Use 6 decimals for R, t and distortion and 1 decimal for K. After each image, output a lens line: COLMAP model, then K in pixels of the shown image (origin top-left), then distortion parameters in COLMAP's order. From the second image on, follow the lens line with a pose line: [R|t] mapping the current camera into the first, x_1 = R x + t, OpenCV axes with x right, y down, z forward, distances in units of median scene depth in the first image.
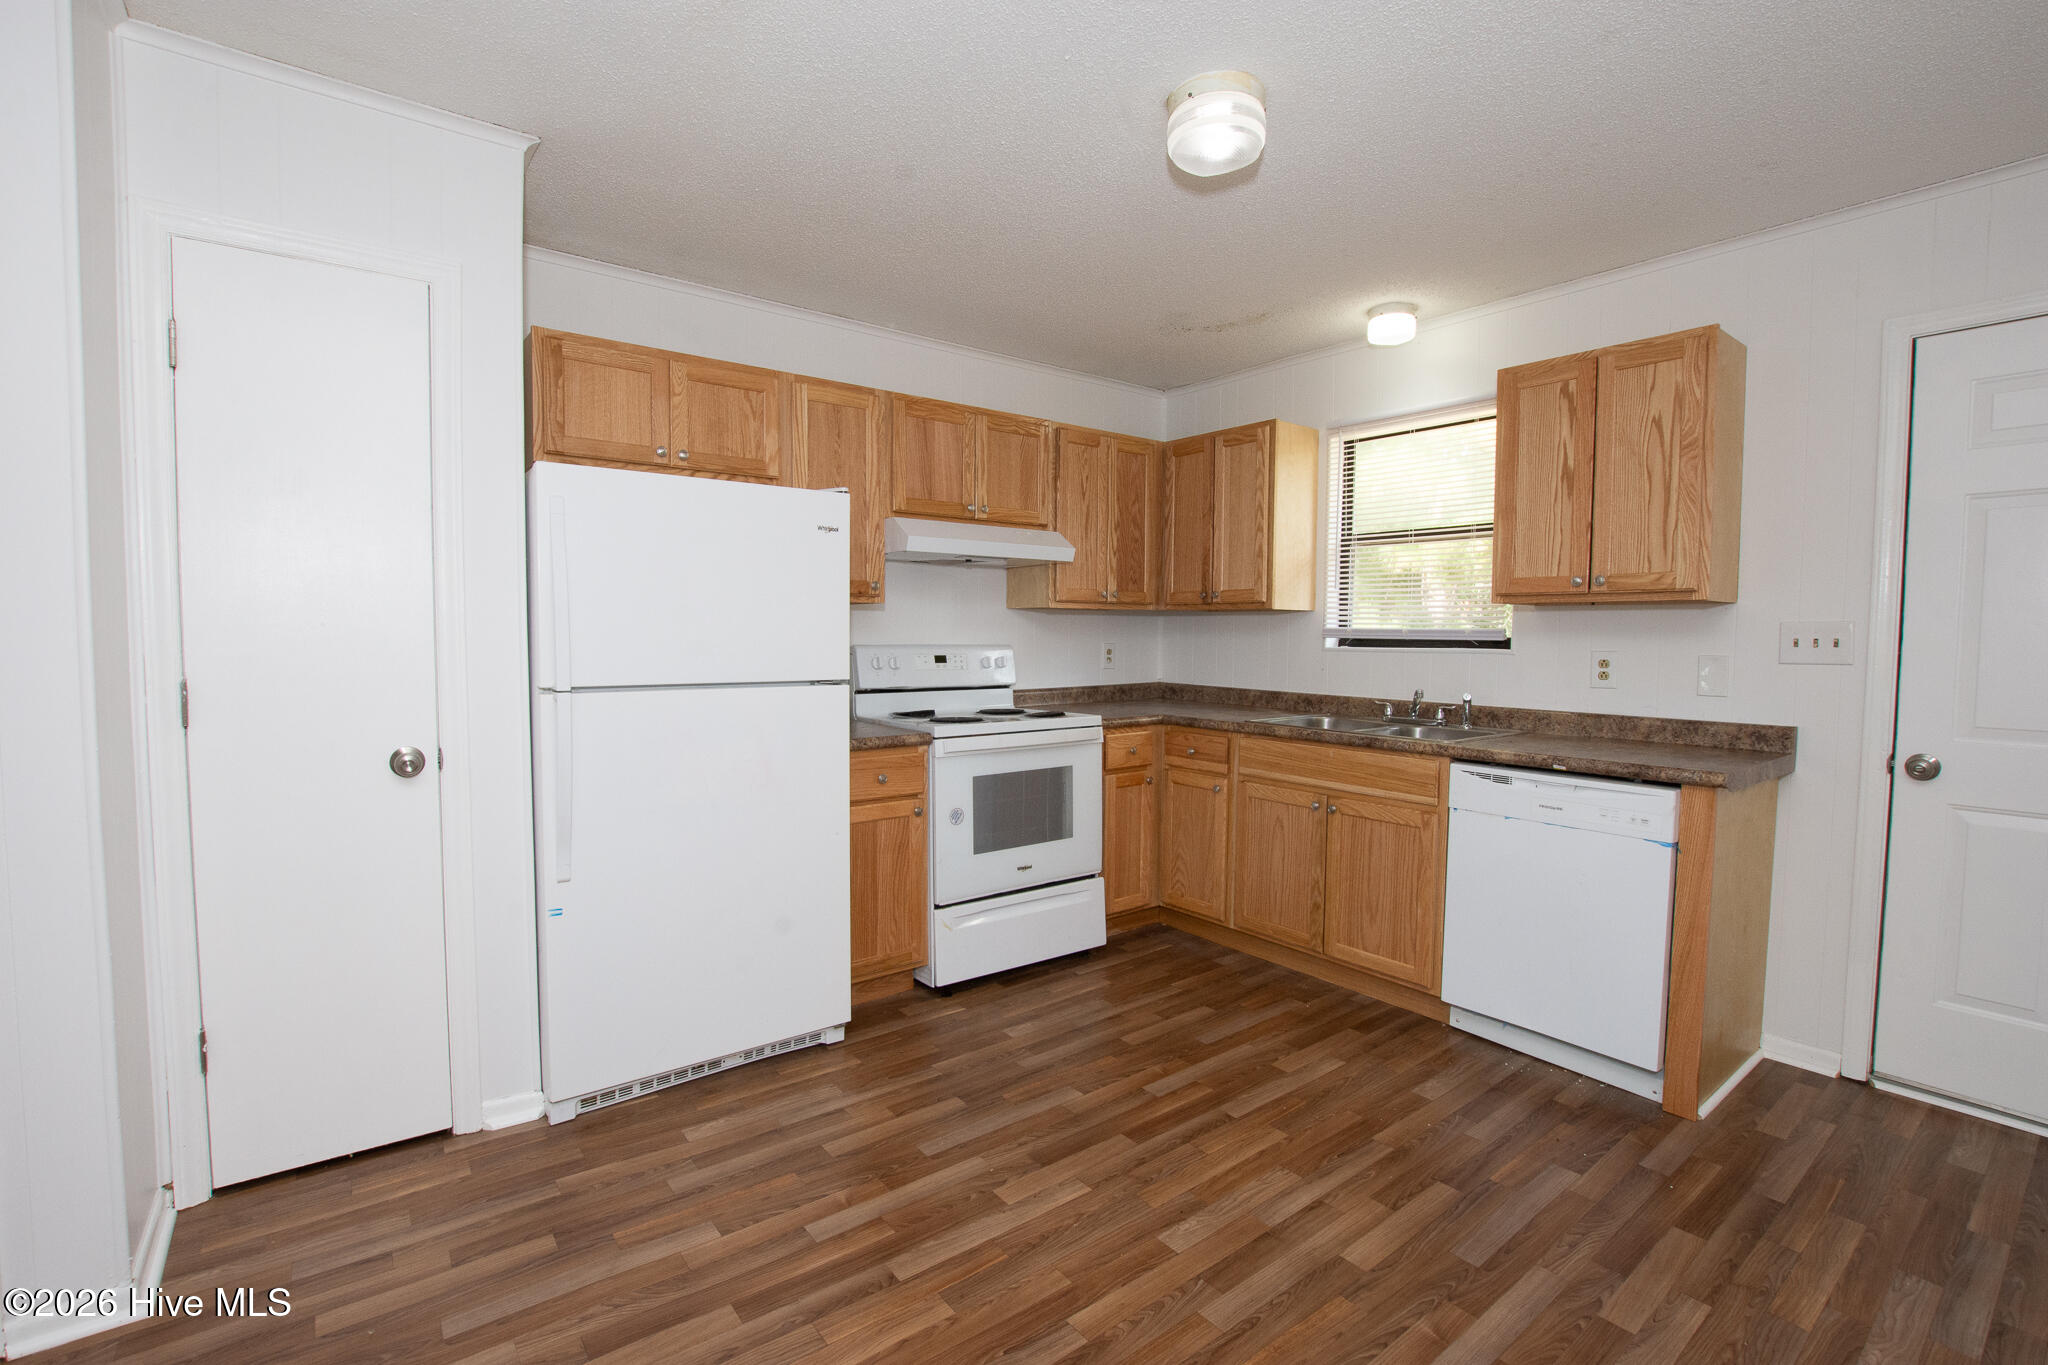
lens RADIAL K [[909.5, 0, 1024.0], [0, 909.5, 682.5], [0, 0, 1]] dist [-0.025462, 0.000466]
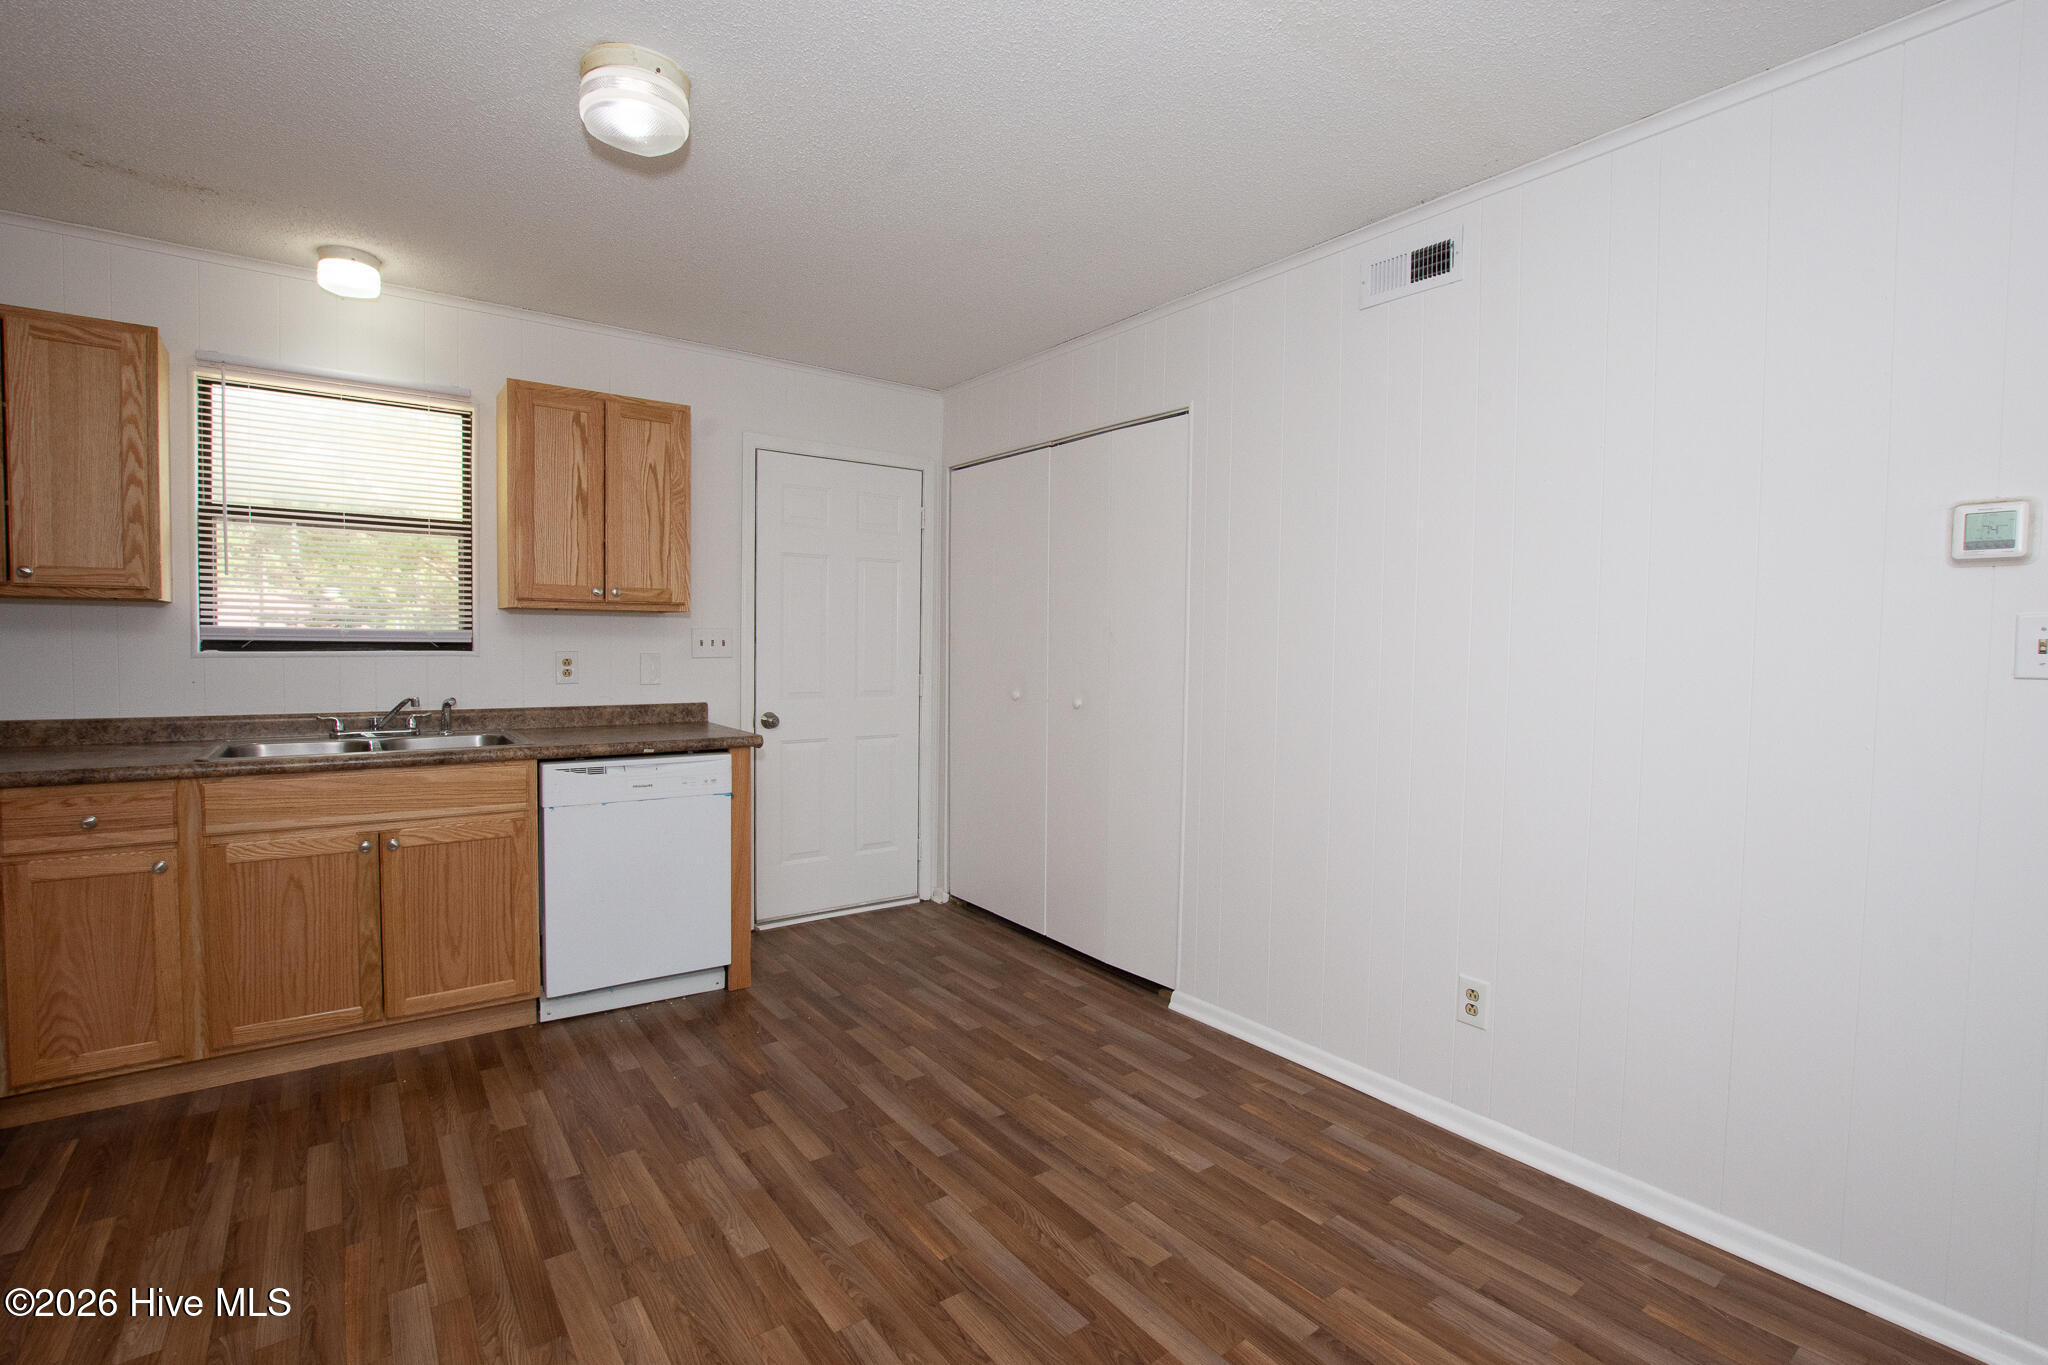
lens RADIAL K [[937.0, 0, 1013.2], [0, 937.0, 678.4], [0, 0, 1]] dist [-0.019475, 0.000423]
pose [[0.021833, -0.049981, 0.998512, -0.569264], [0.036184, 0.998135, 0.049171, -0.040909], [-0.999107, 0.035057, 0.023601, 0.446504]]
